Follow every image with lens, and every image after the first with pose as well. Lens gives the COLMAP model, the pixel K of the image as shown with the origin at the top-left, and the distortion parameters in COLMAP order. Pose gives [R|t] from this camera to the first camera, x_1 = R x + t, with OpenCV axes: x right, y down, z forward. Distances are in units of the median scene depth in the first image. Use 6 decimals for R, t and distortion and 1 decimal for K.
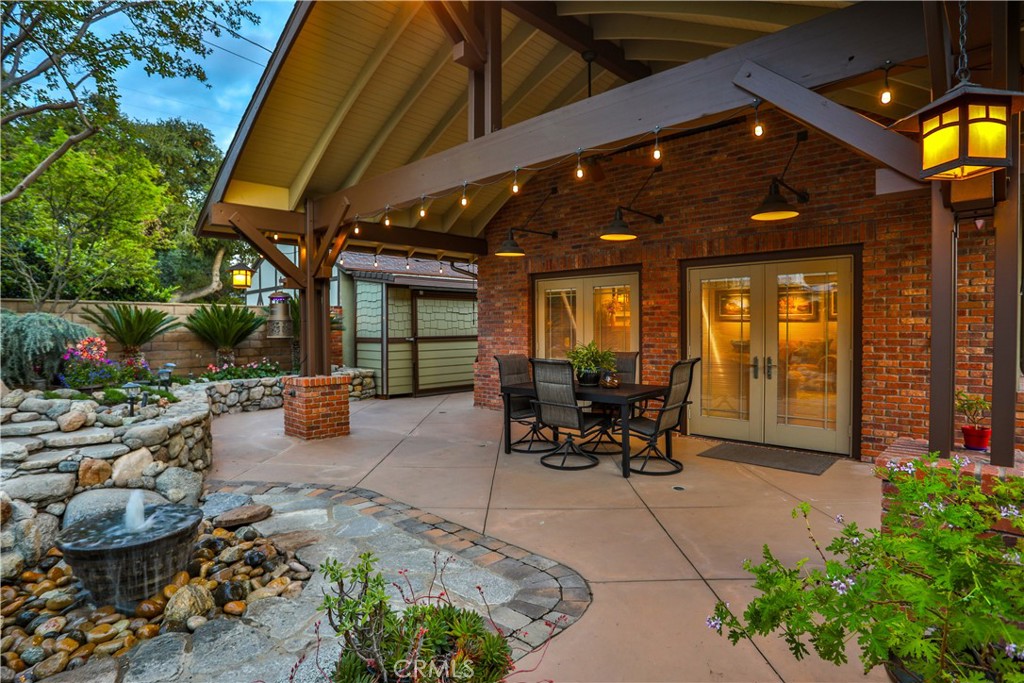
lens RADIAL K [[526.6, 0, 507.9], [0, 526.6, 341.7], [0, 0, 1]] dist [-0.092285, 0.046655]
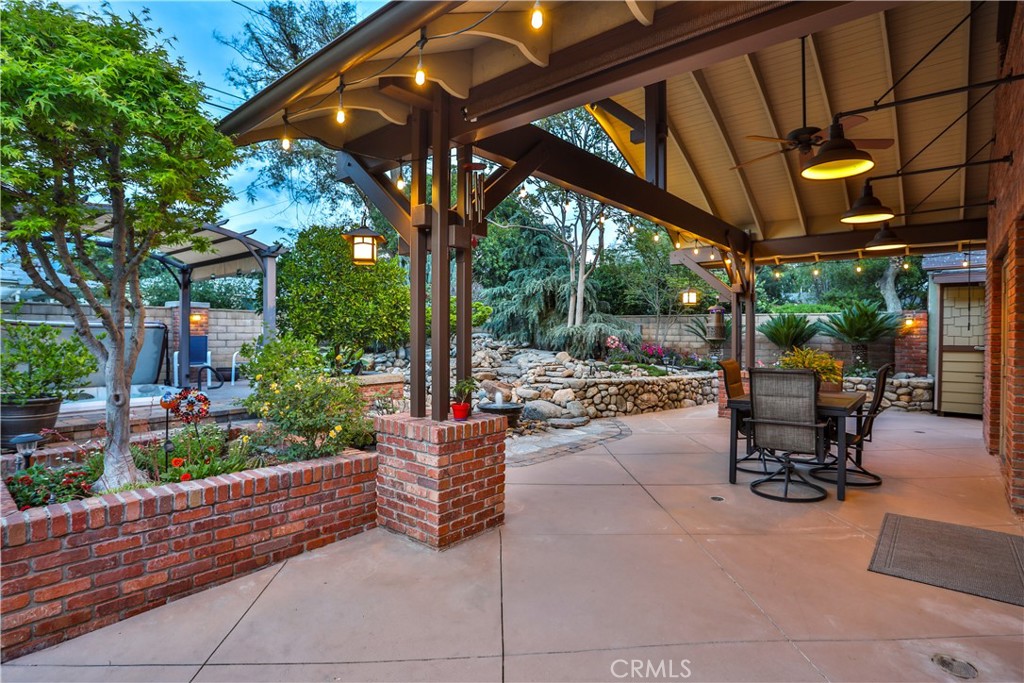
lens RADIAL K [[526.6, 0, 507.9], [0, 526.6, 341.7], [0, 0, 1]] dist [-0.092285, 0.046655]
pose [[0.070403, 0.025140, -0.997202, 0.879553], [-0.031380, 0.999243, 0.022976, -0.015355], [0.997025, 0.029675, 0.071139, 0.367561]]
